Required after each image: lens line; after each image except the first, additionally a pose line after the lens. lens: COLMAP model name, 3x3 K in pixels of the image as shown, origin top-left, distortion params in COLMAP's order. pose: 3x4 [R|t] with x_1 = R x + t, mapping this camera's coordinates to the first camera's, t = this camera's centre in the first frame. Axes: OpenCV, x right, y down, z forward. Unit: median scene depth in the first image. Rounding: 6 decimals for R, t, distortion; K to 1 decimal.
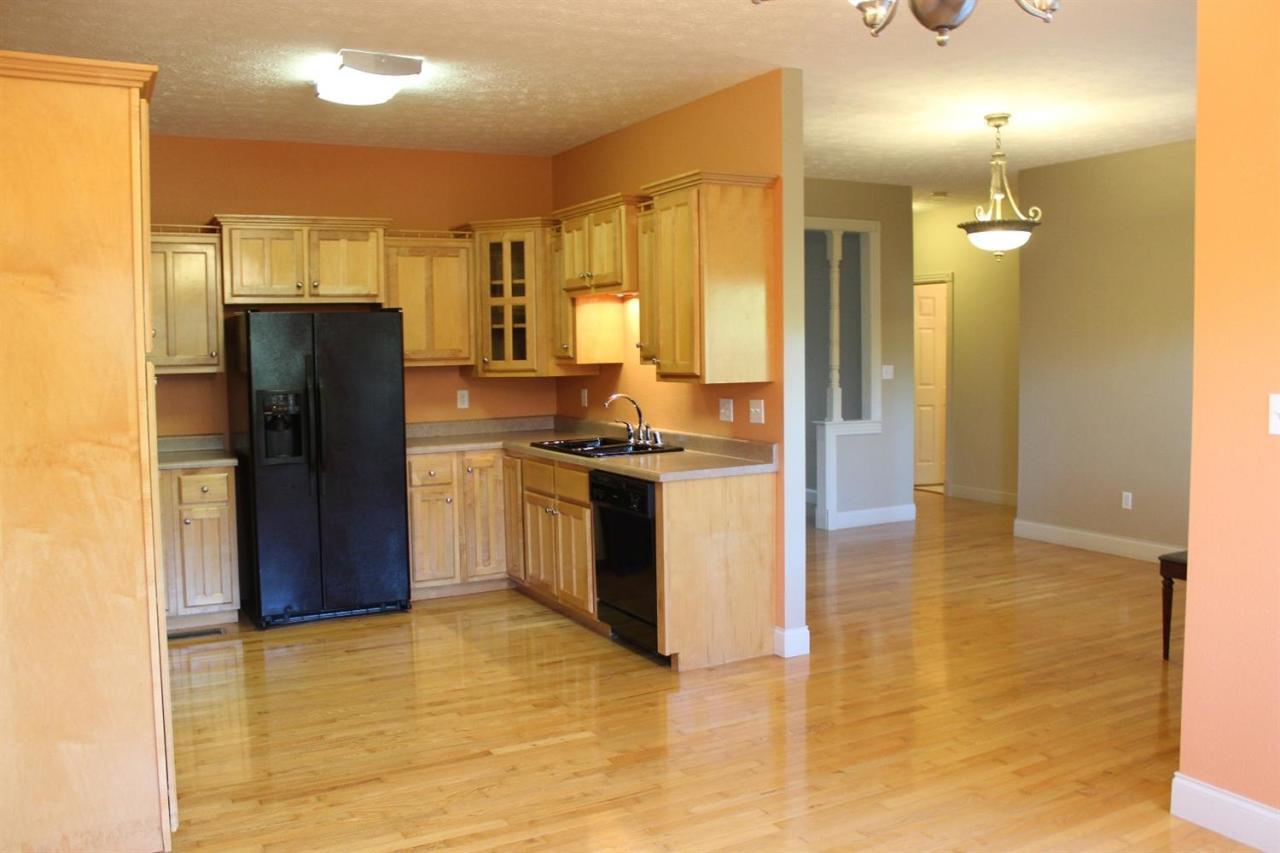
lens RADIAL K [[1072.6, 0, 630.1], [0, 1072.6, 424.2], [0, 0, 1]] dist [-0.163377, 0.152008]
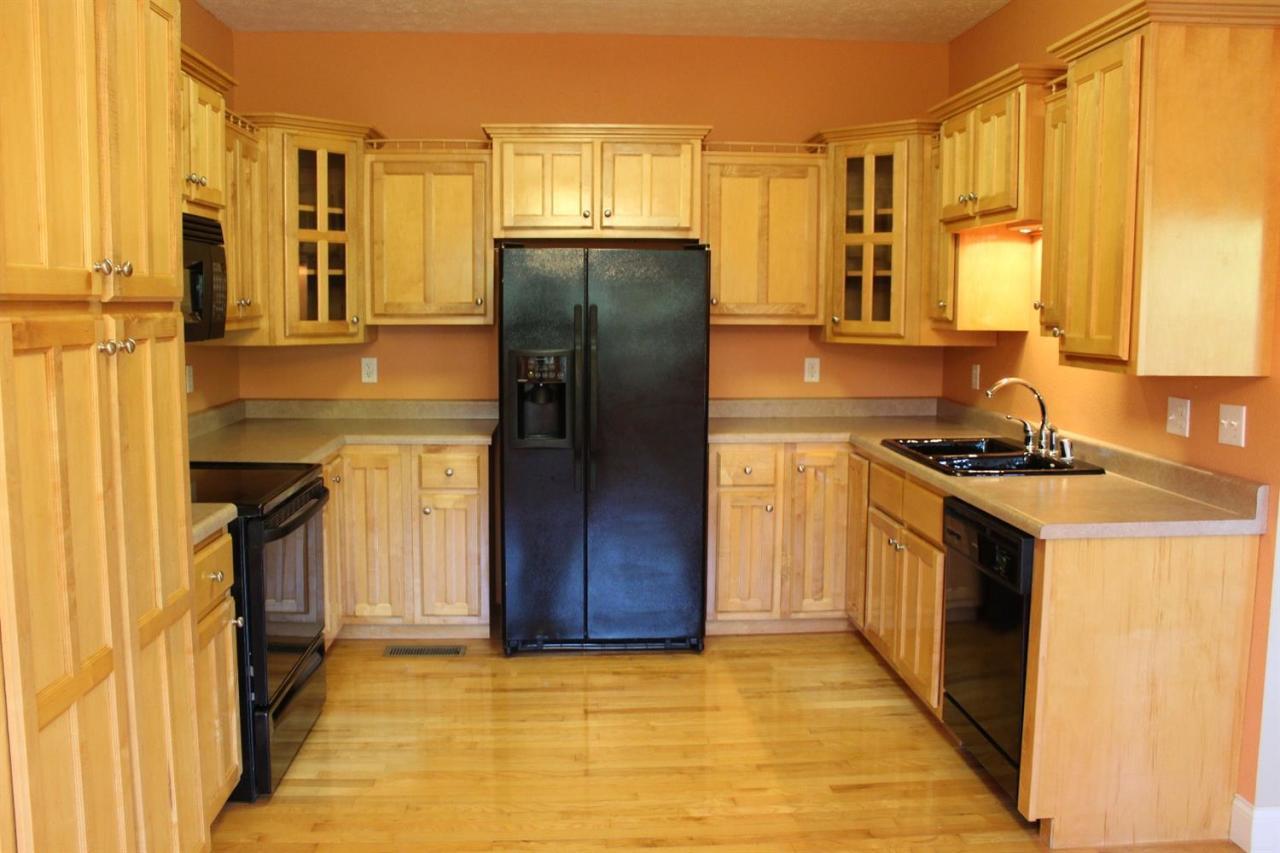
lens RADIAL K [[1072.6, 0, 630.1], [0, 1072.6, 424.2], [0, 0, 1]] dist [-0.163377, 0.152008]
pose [[0.910871, 0.066686, -0.407267, 0.042014], [-0.048433, 0.997312, 0.054978, -0.023924], [0.409839, -0.030353, 0.911653, 0.304451]]
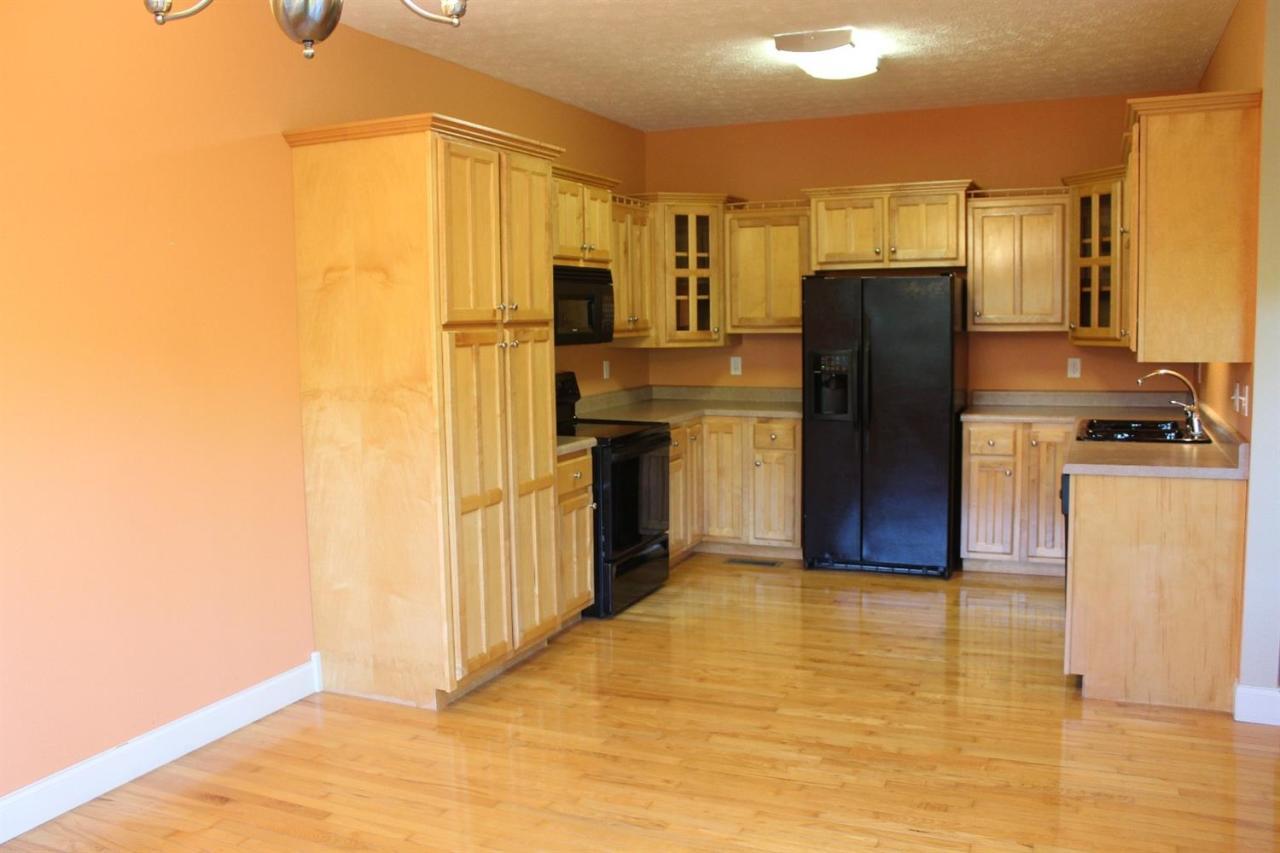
lens RADIAL K [[1072.6, 0, 630.1], [0, 1072.6, 424.2], [0, 0, 1]] dist [-0.163377, 0.152008]
pose [[0.618514, 0.083727, -0.781300, 0.372921], [-0.047175, 0.996470, 0.069440, -0.022722], [0.784356, -0.006092, 0.620281, 0.159278]]
